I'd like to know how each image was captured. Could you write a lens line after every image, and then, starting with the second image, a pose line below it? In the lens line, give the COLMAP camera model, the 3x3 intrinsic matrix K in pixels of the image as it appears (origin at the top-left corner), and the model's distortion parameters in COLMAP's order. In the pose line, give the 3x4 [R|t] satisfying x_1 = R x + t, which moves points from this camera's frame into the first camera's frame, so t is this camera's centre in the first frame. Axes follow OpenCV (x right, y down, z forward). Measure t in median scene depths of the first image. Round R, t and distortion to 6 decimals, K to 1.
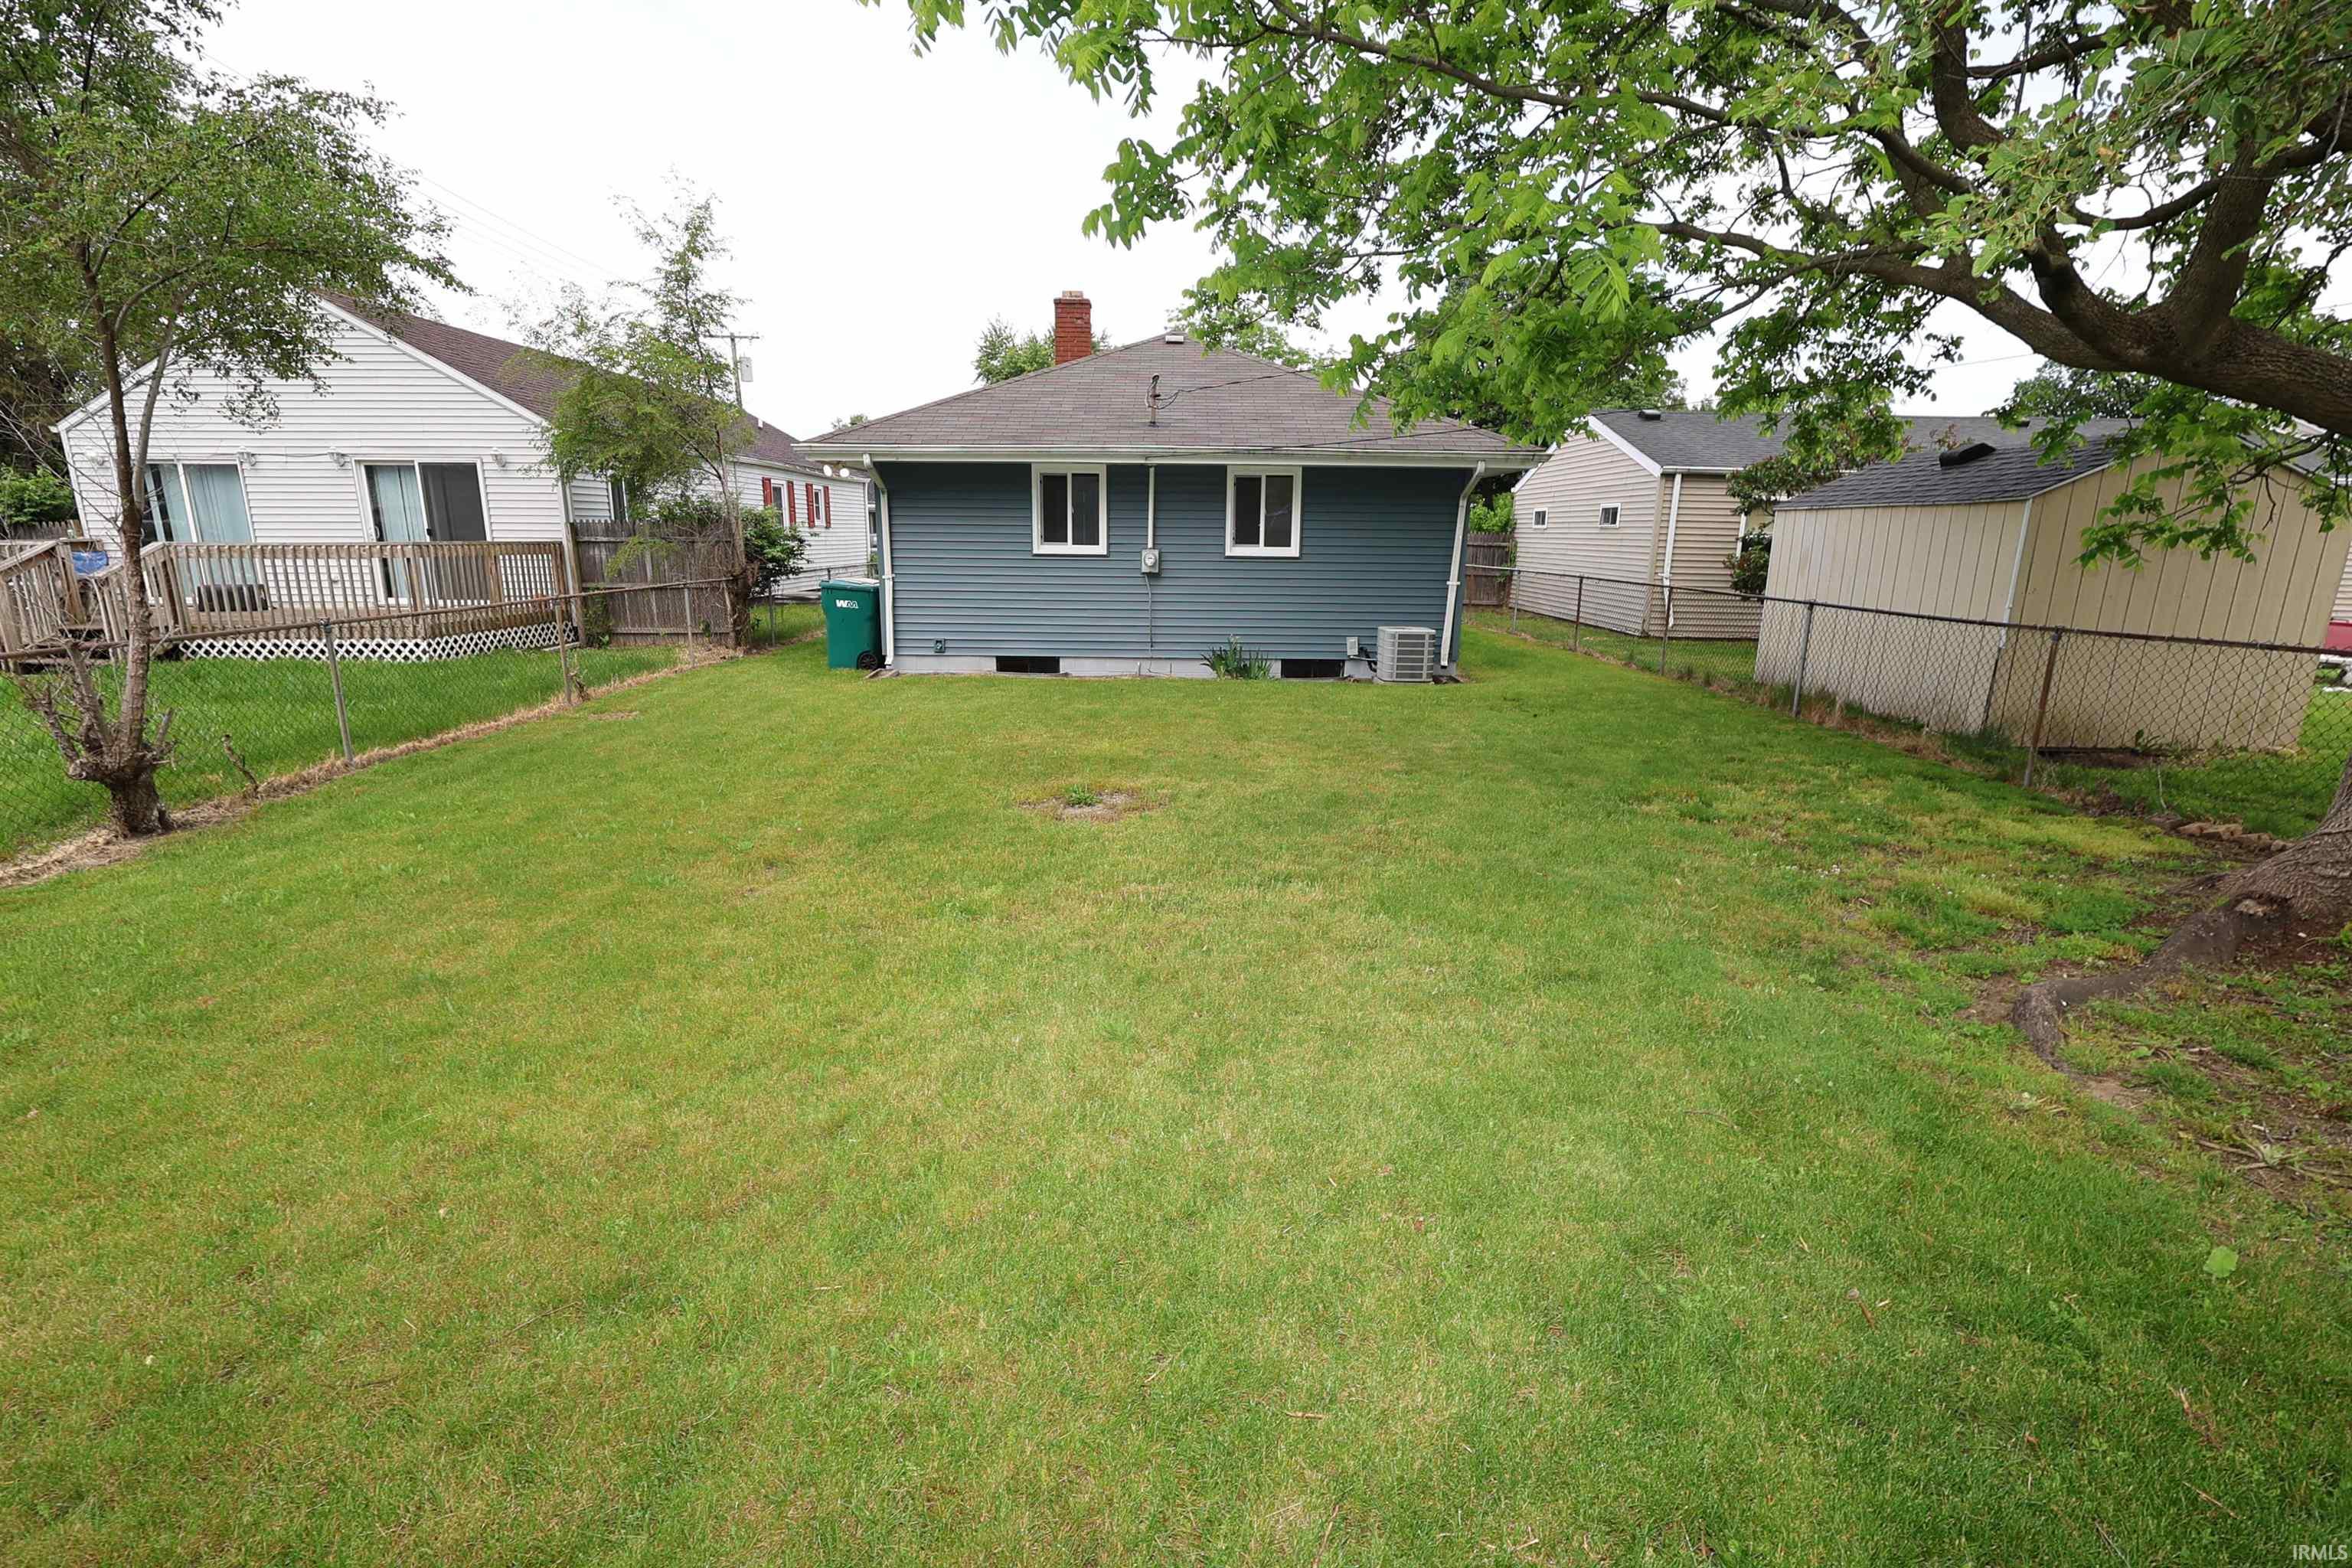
lens RADIAL K [[1085.8, 0, 1182.3], [0, 1085.8, 782.4], [0, 0, 1]] dist [-0.003794, 0.002538]
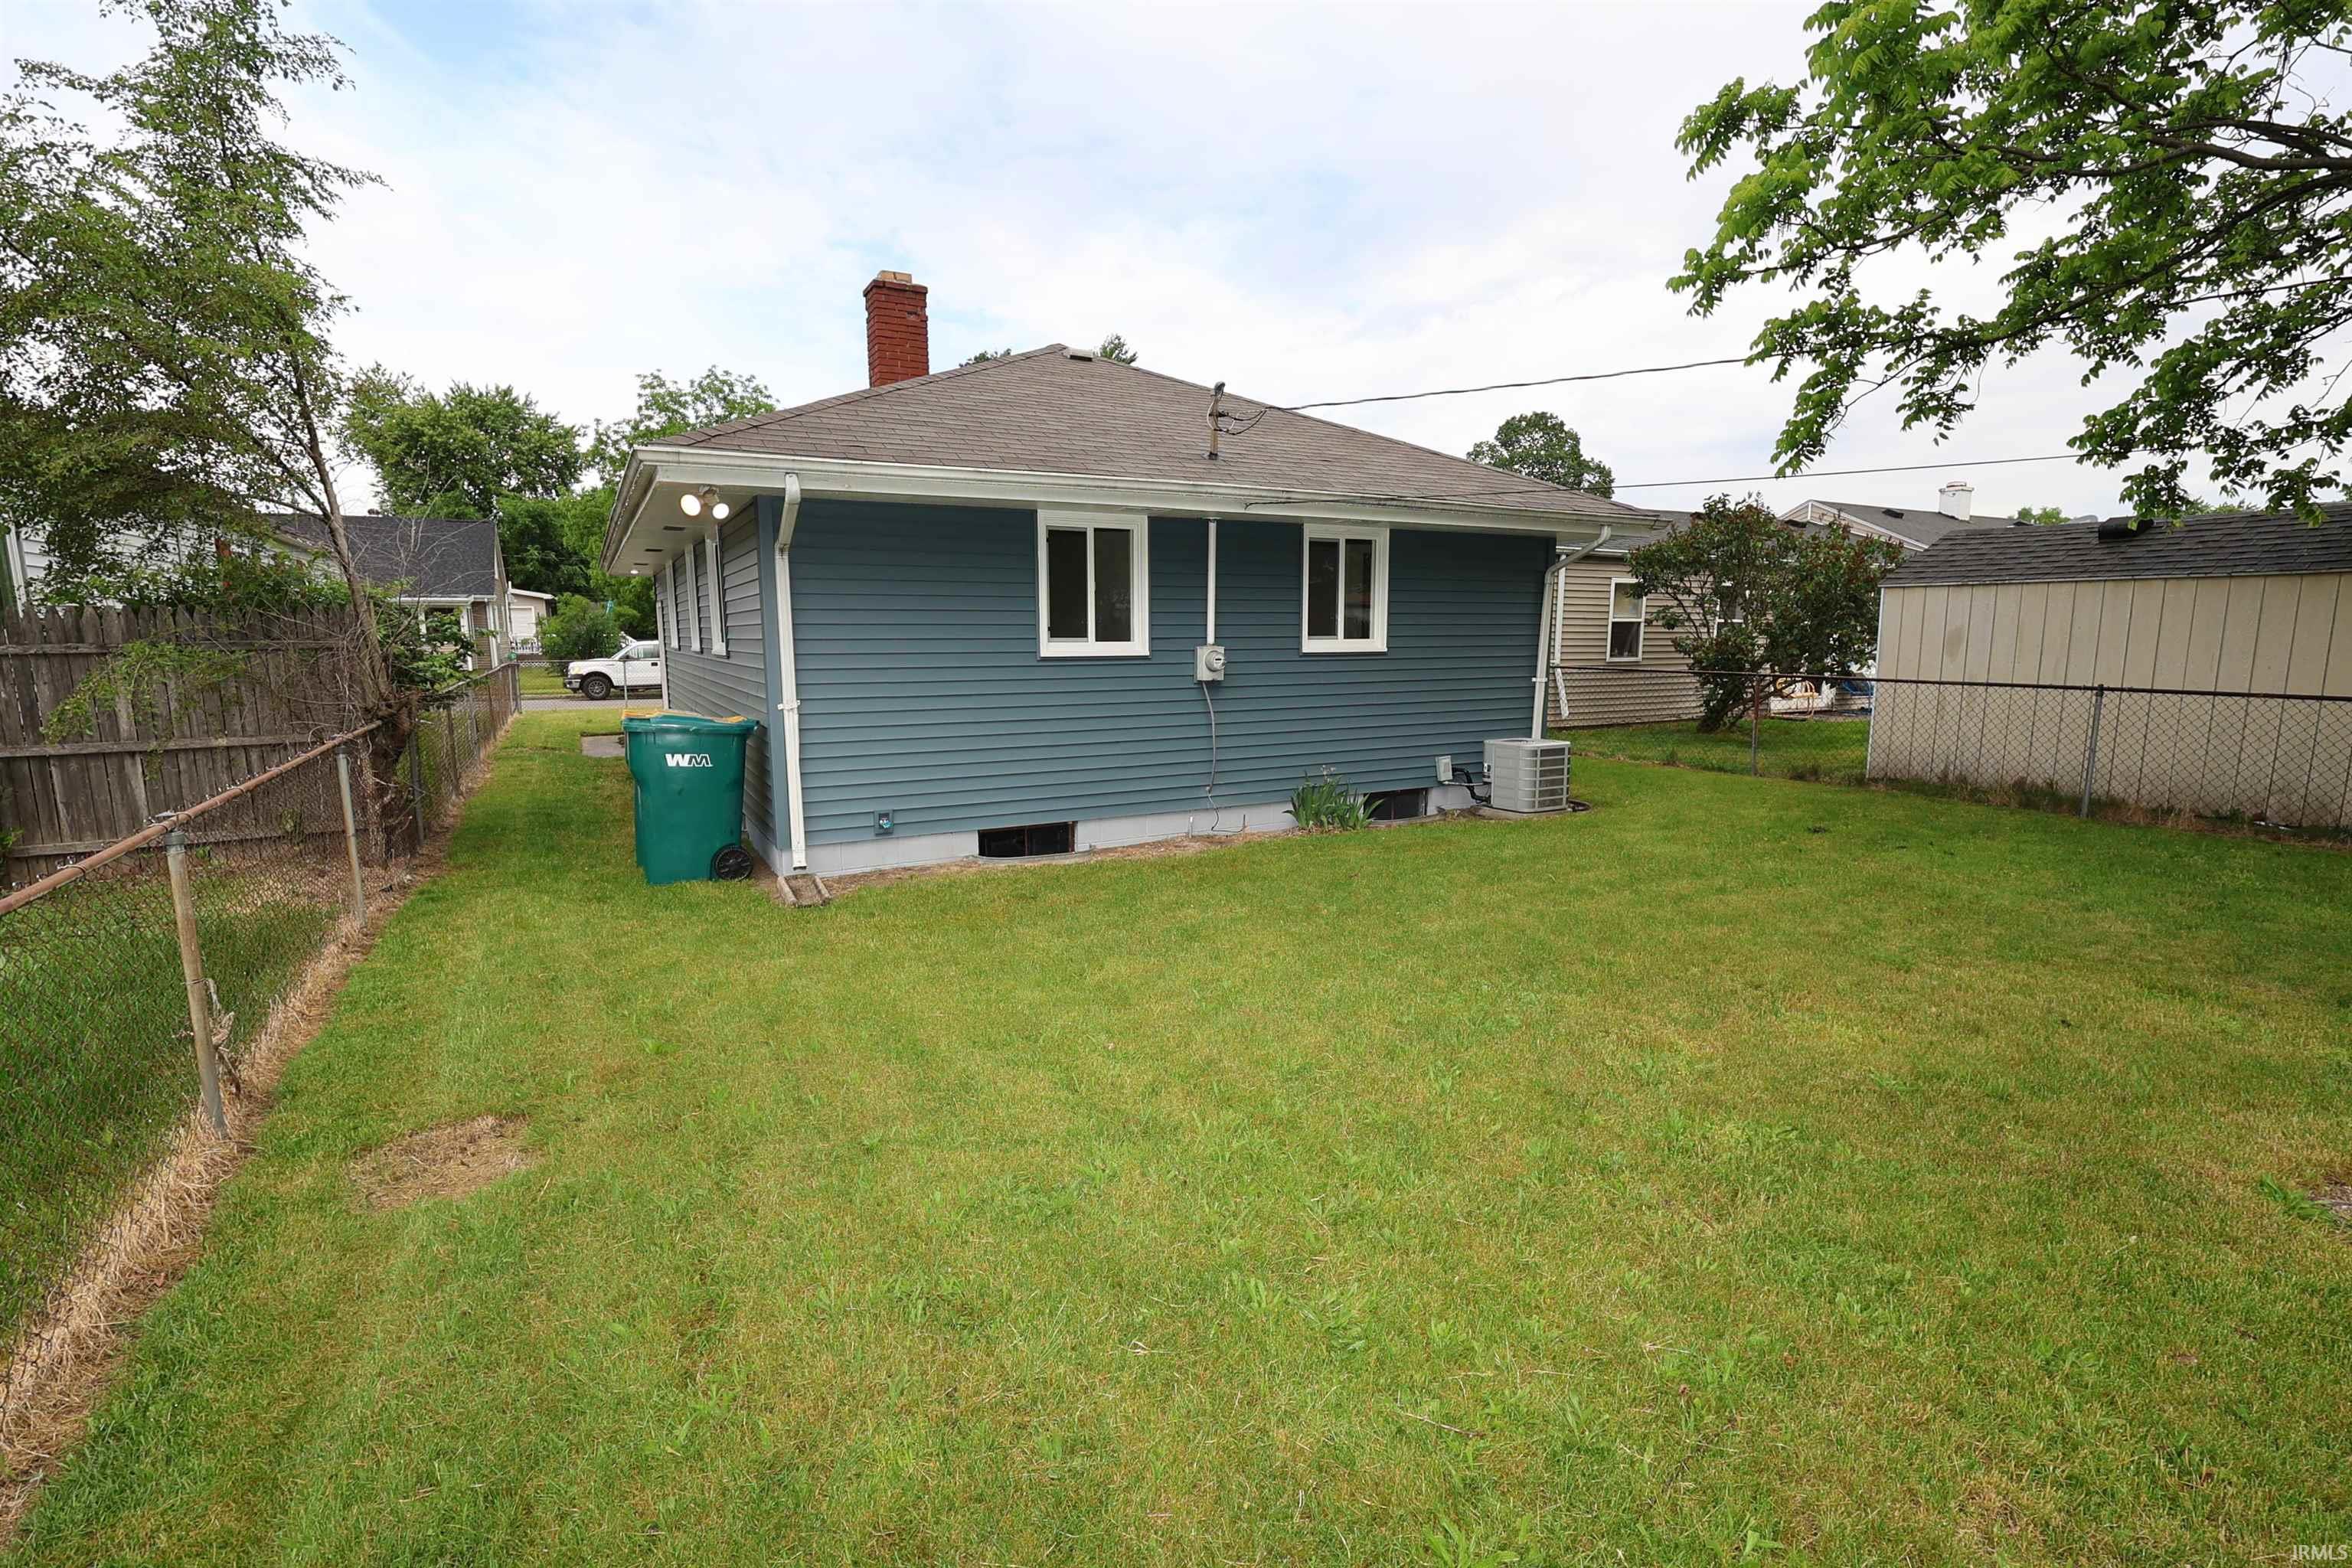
lens RADIAL K [[1085.8, 0, 1184.6], [0, 1085.8, 794.7], [0, 0, 1]] dist [-0.003794, 0.002538]
pose [[0.875701, -0.086719, 0.475002, -0.352898], [0.121155, 0.991732, -0.042303, -0.097462], [-0.467406, 0.094594, 0.878967, 0.429624]]
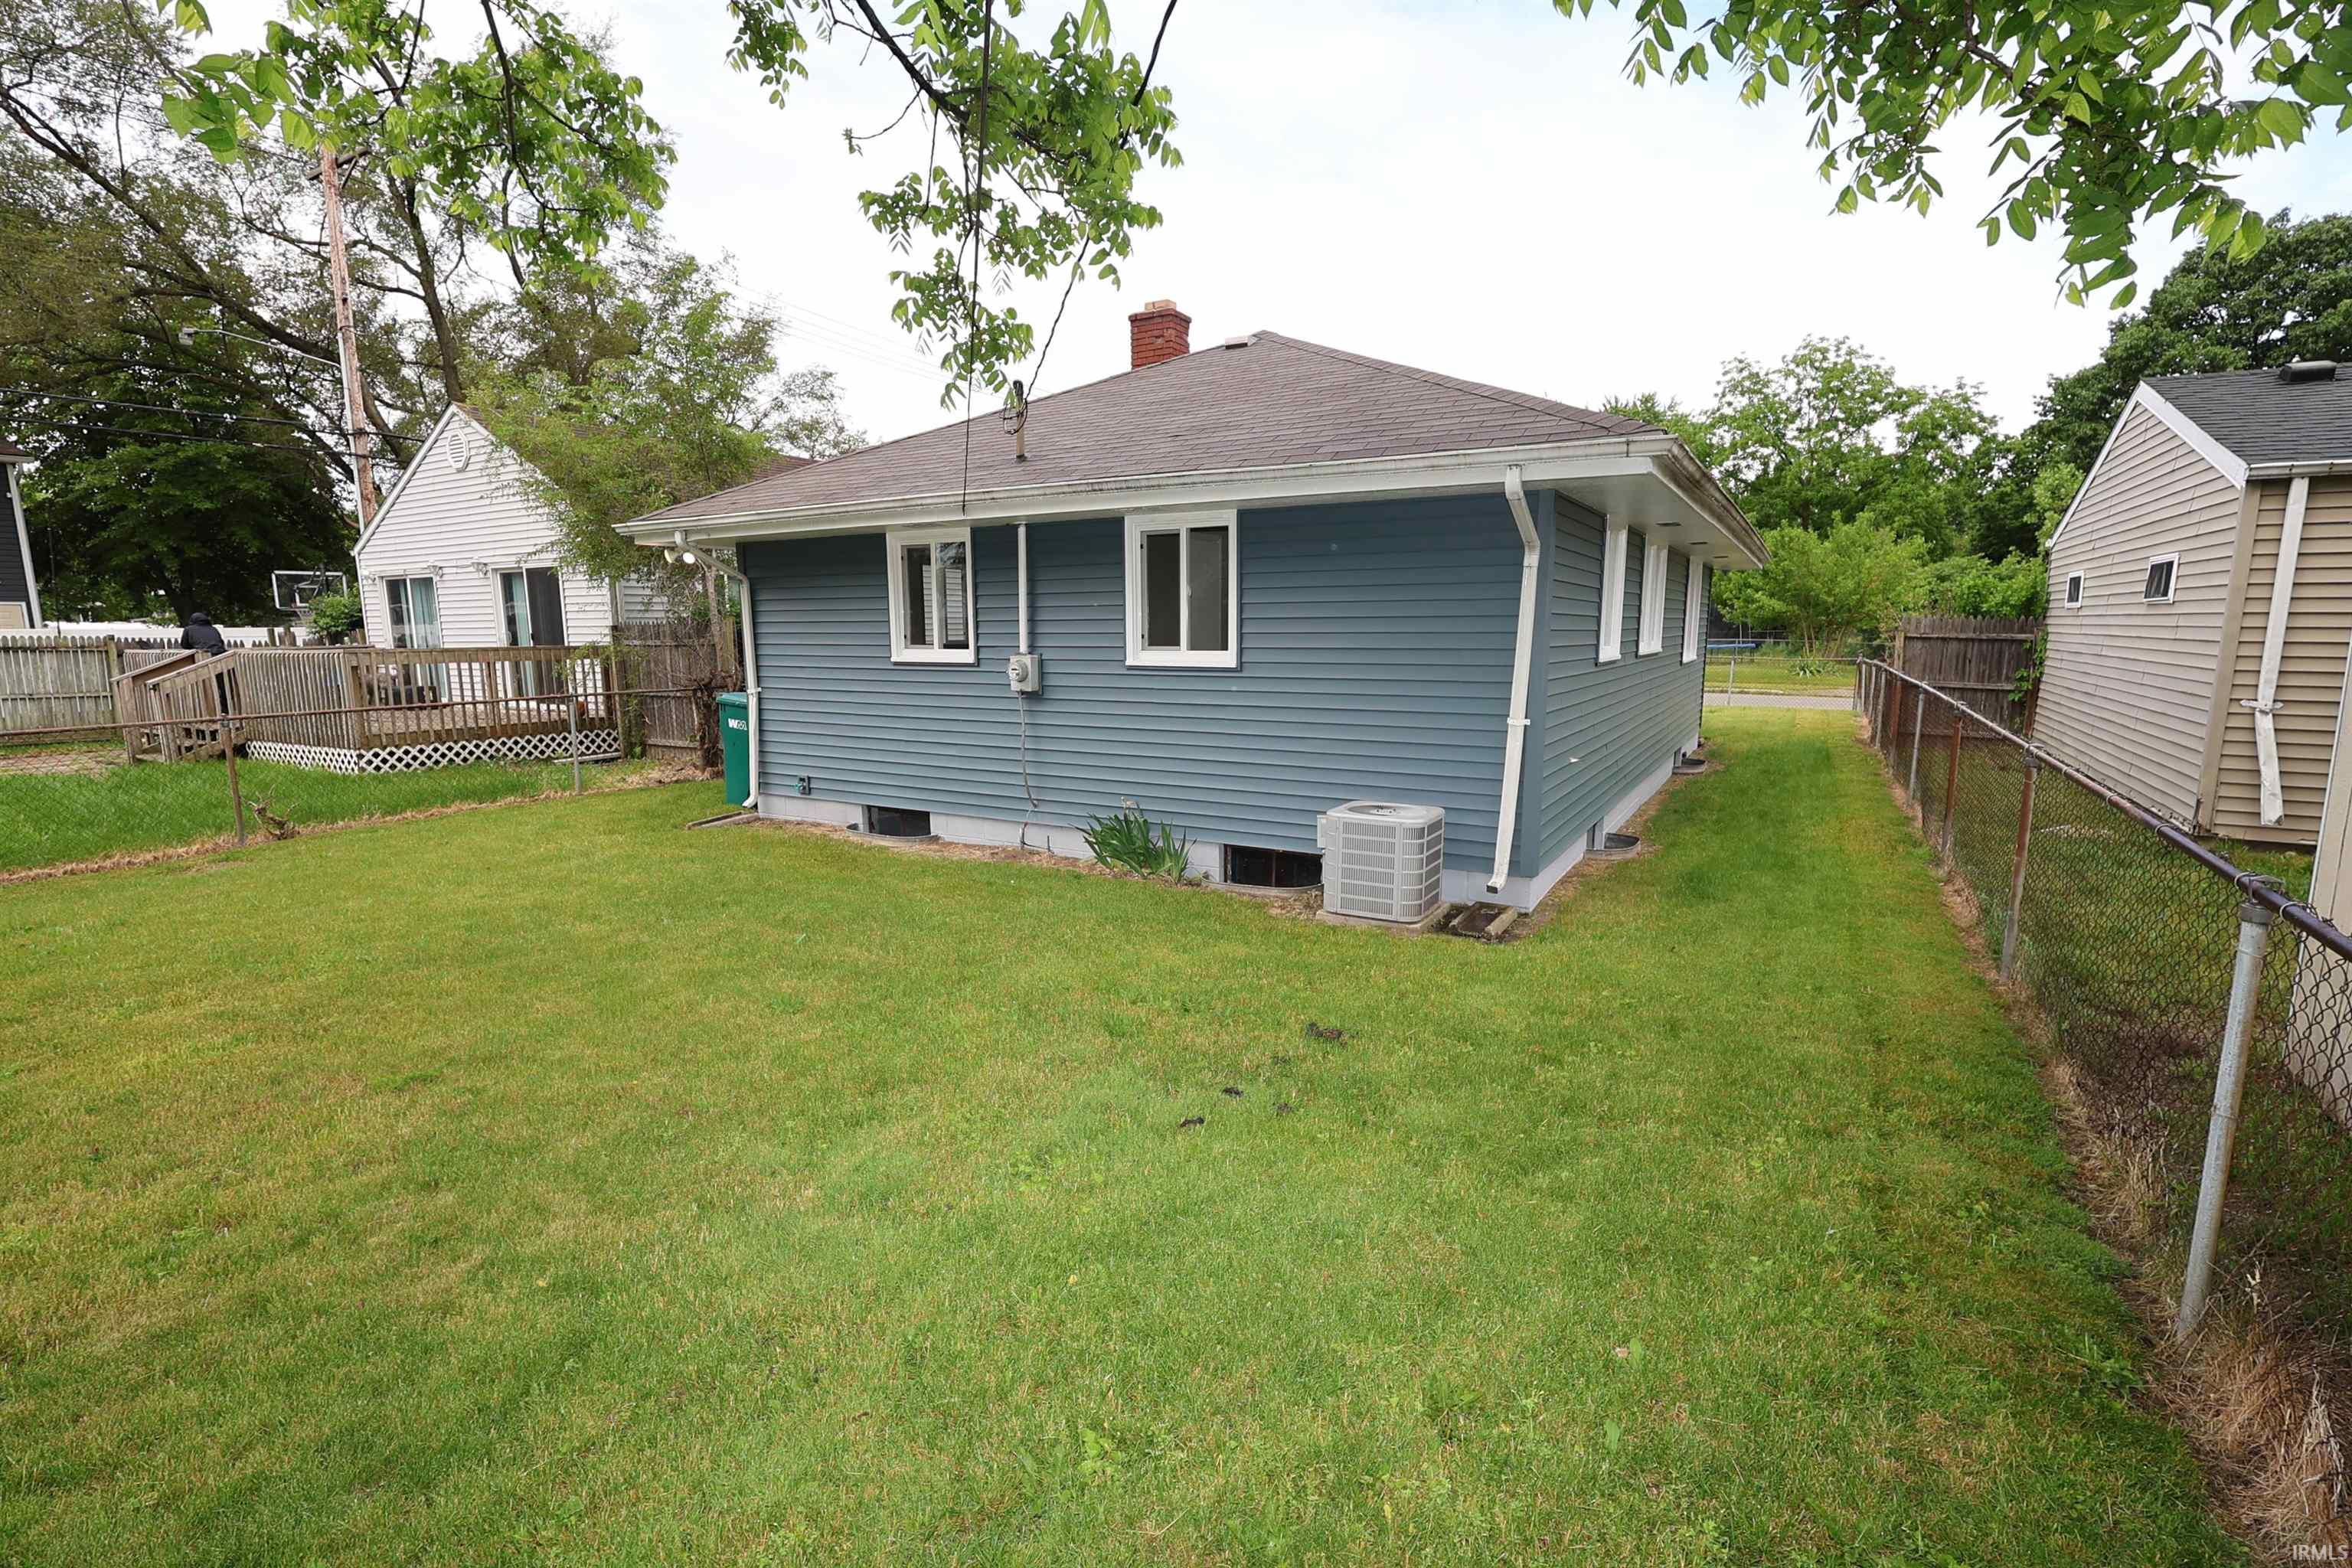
lens RADIAL K [[1085.8, 0, 1165.1], [0, 1085.8, 797.4], [0, 0, 1]] dist [-0.003794, 0.002538]
pose [[0.859171, 0.065913, -0.507425, 0.358606], [-0.101189, 0.993971, -0.042220, -0.111365], [0.501583, 0.087620, 0.860661, 0.492336]]
